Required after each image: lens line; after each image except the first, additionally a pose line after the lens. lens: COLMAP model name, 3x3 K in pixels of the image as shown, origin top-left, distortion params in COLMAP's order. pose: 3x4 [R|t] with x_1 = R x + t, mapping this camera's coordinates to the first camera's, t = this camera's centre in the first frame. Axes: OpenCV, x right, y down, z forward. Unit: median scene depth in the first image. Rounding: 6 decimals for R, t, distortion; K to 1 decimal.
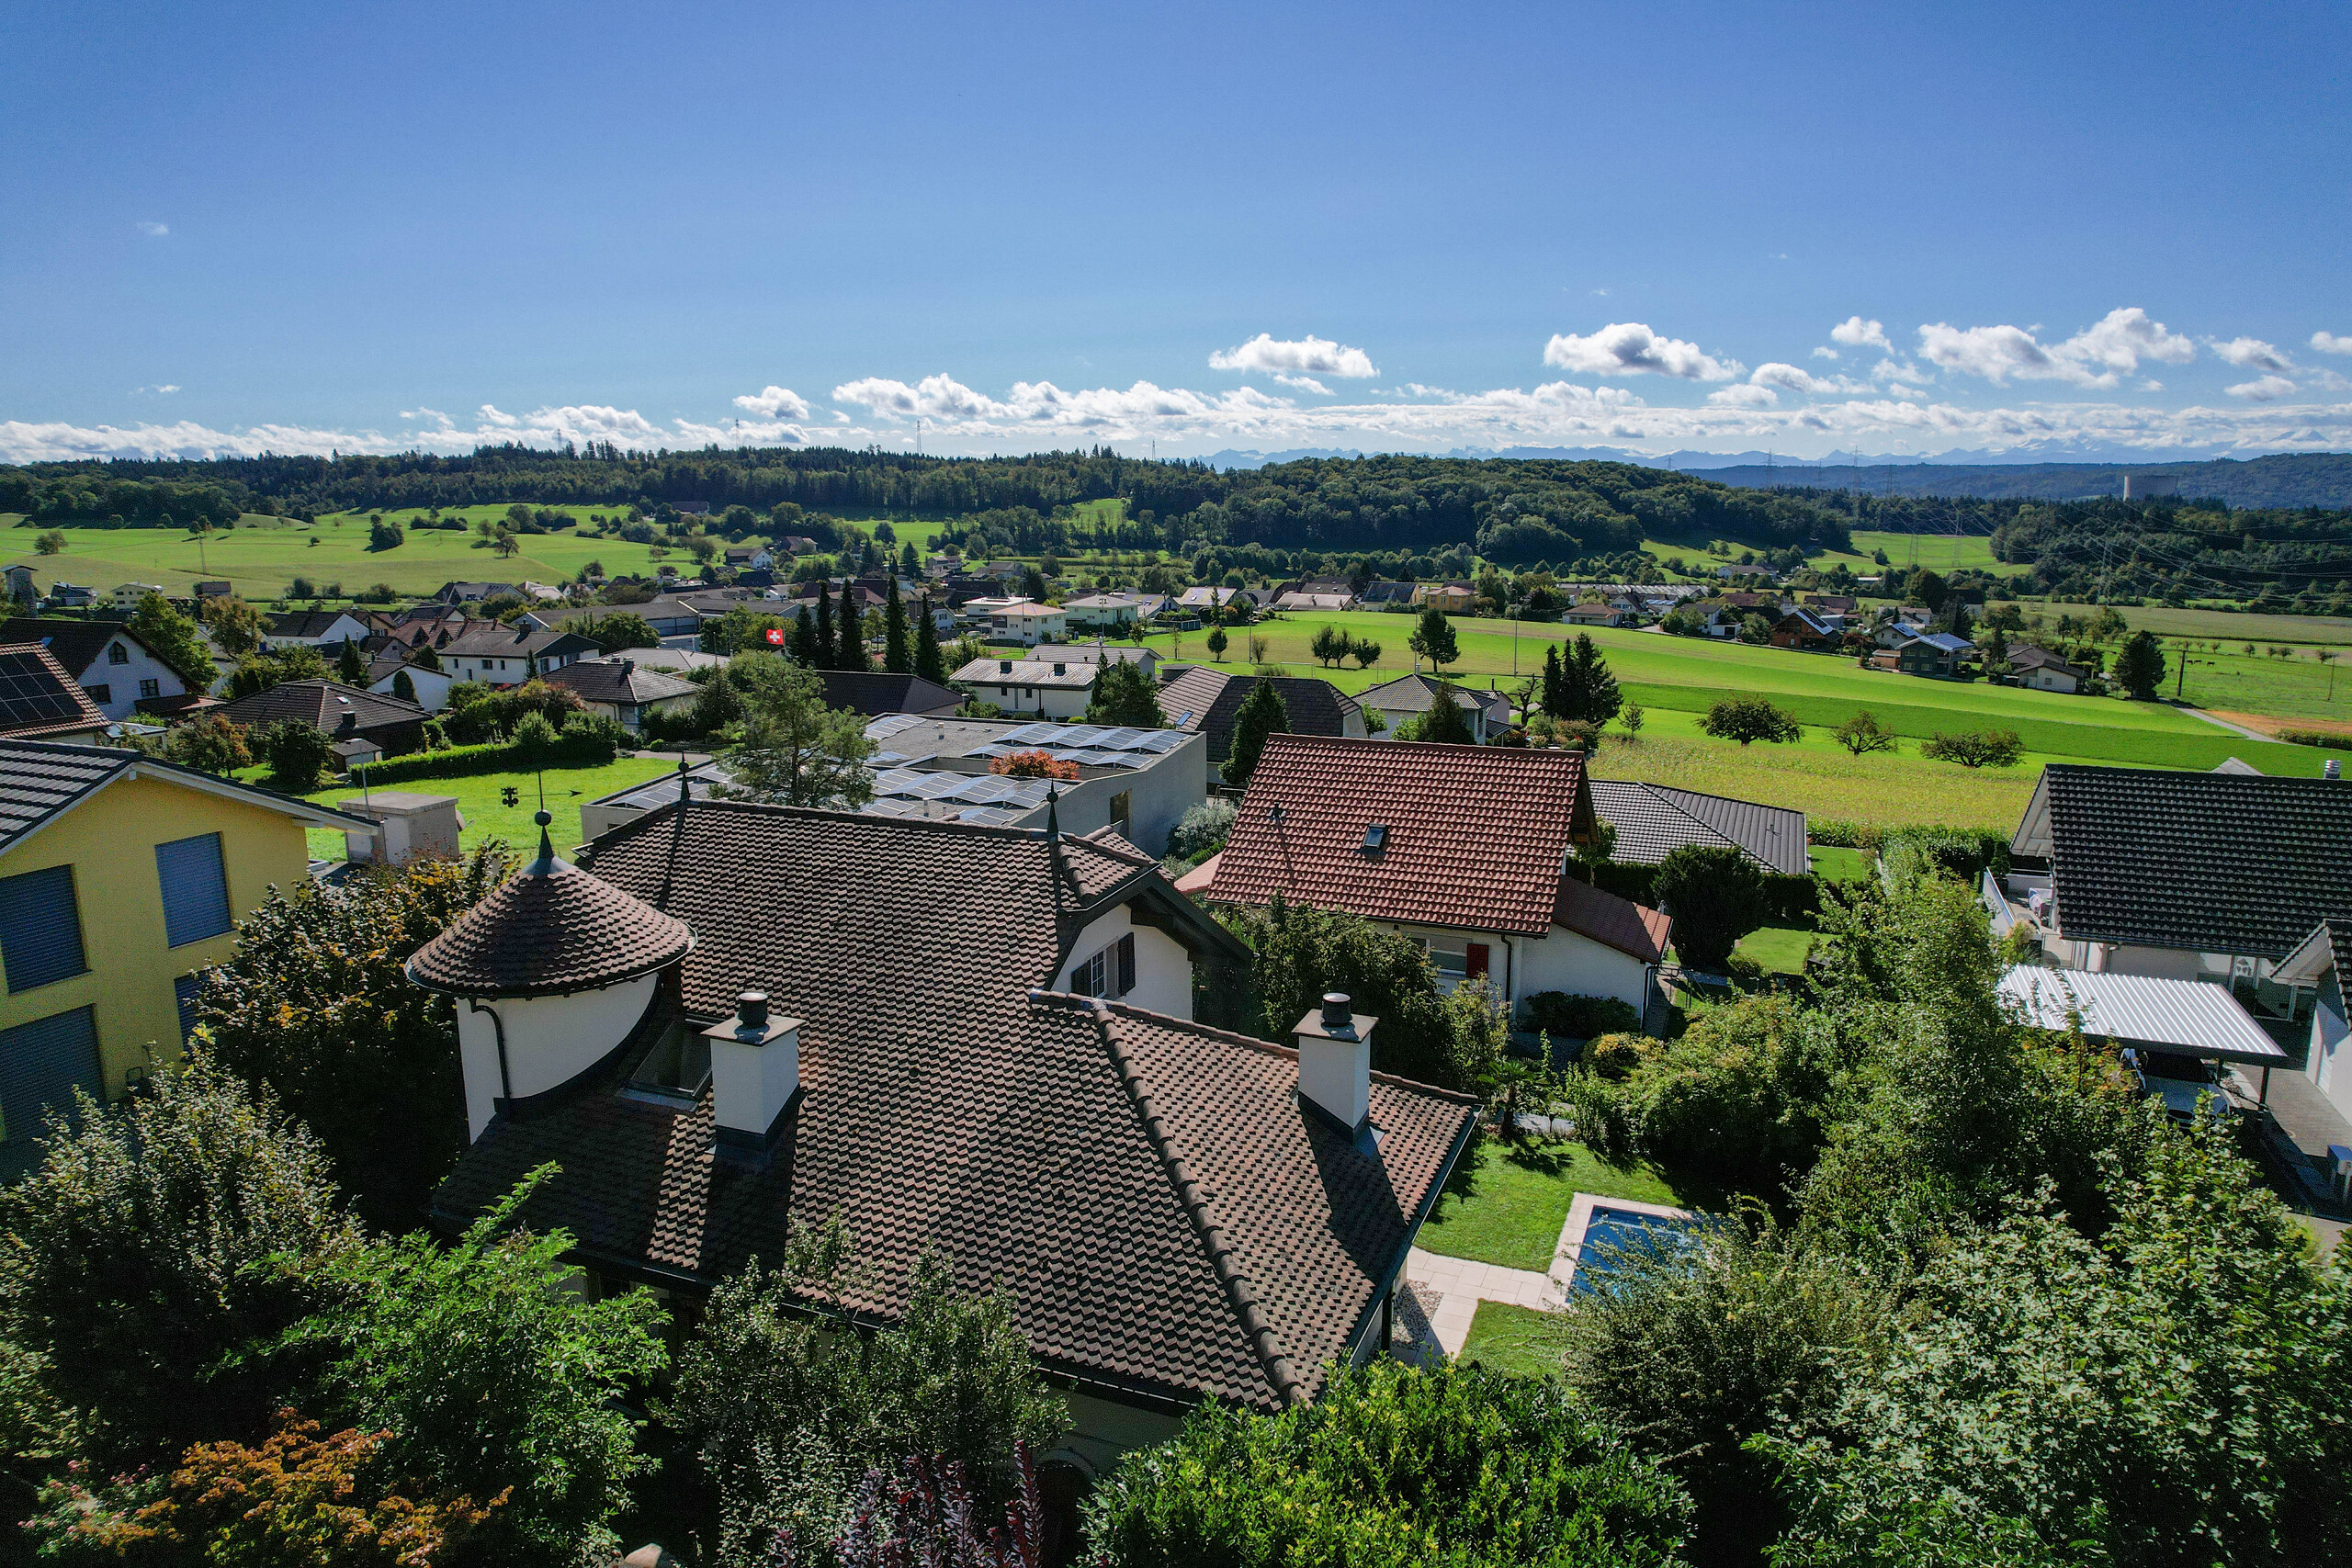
lens RADIAL K [[1497.0, 0, 1172.8], [0, 1497.0, 785.2], [0, 0, 1]] dist [-0.020176, 0.005571]
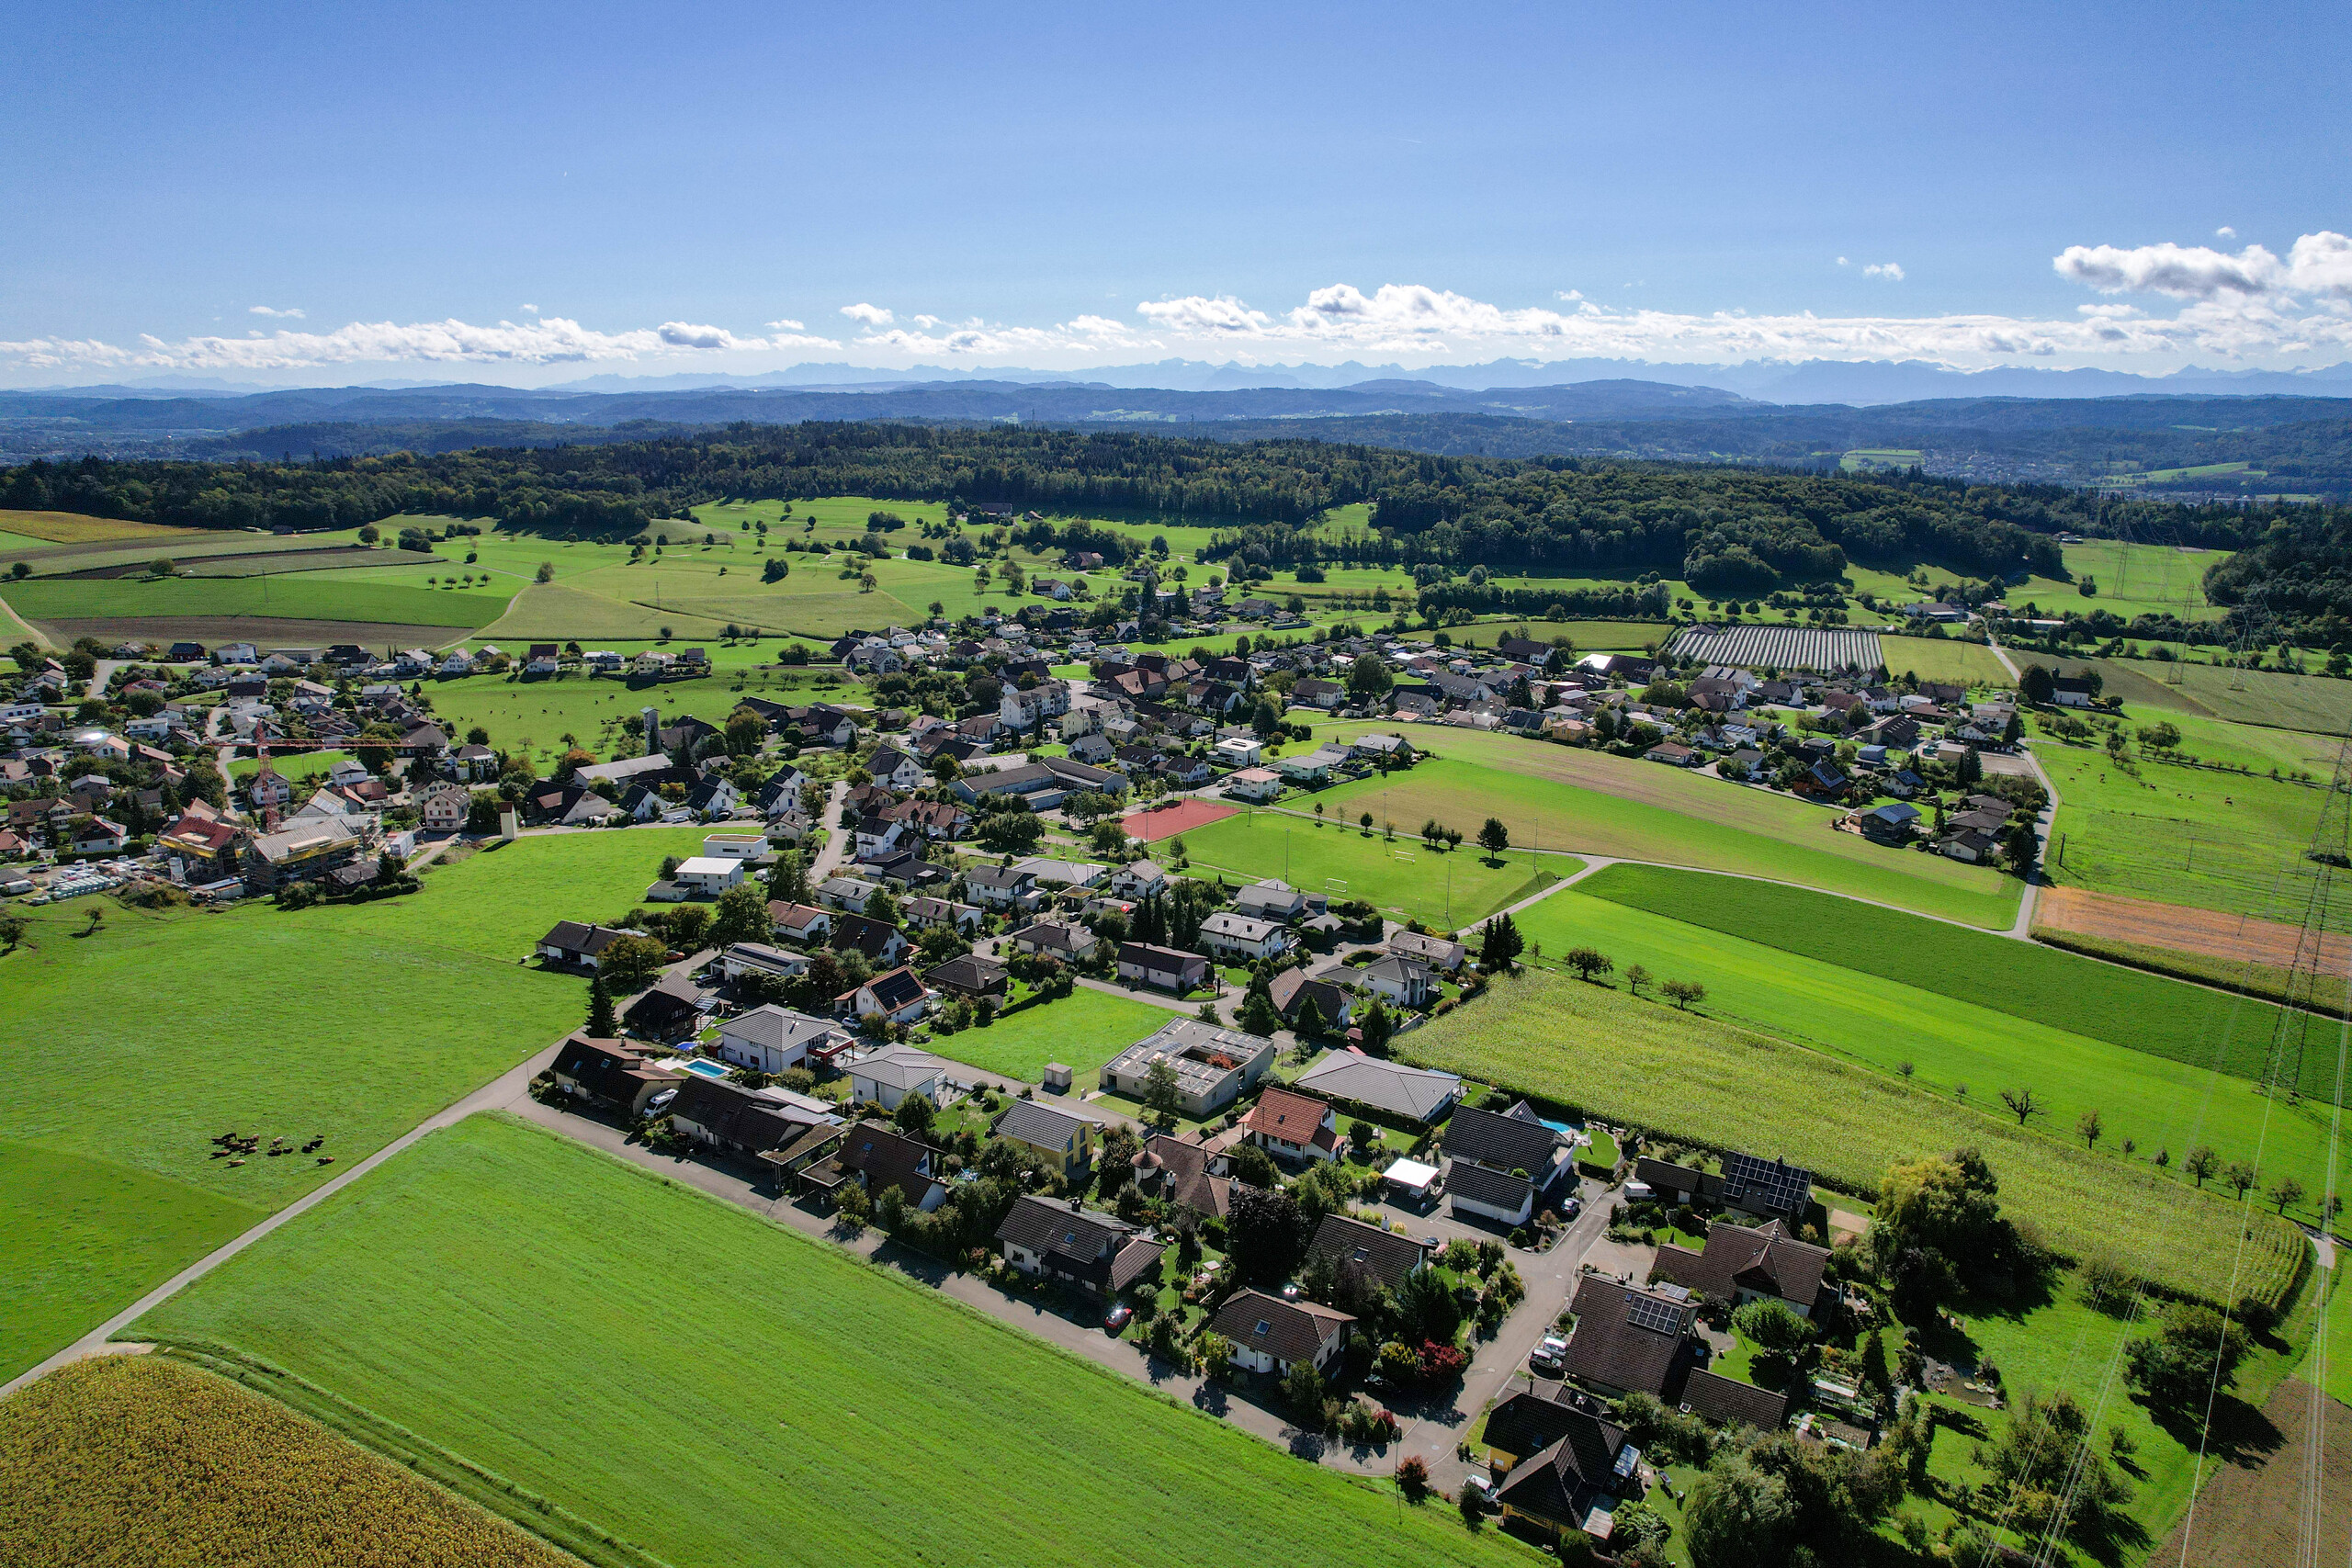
lens RADIAL K [[1497.0, 0, 1177.3], [0, 1497.0, 785.5], [0, 0, 1]] dist [-0.020176, 0.005571]
pose [[0.984998, 0.052226, -0.164472, 0.023395], [-0.041981, 0.996991, 0.065166, -0.058082], [0.167380, -0.057284, 0.984227, -0.161232]]
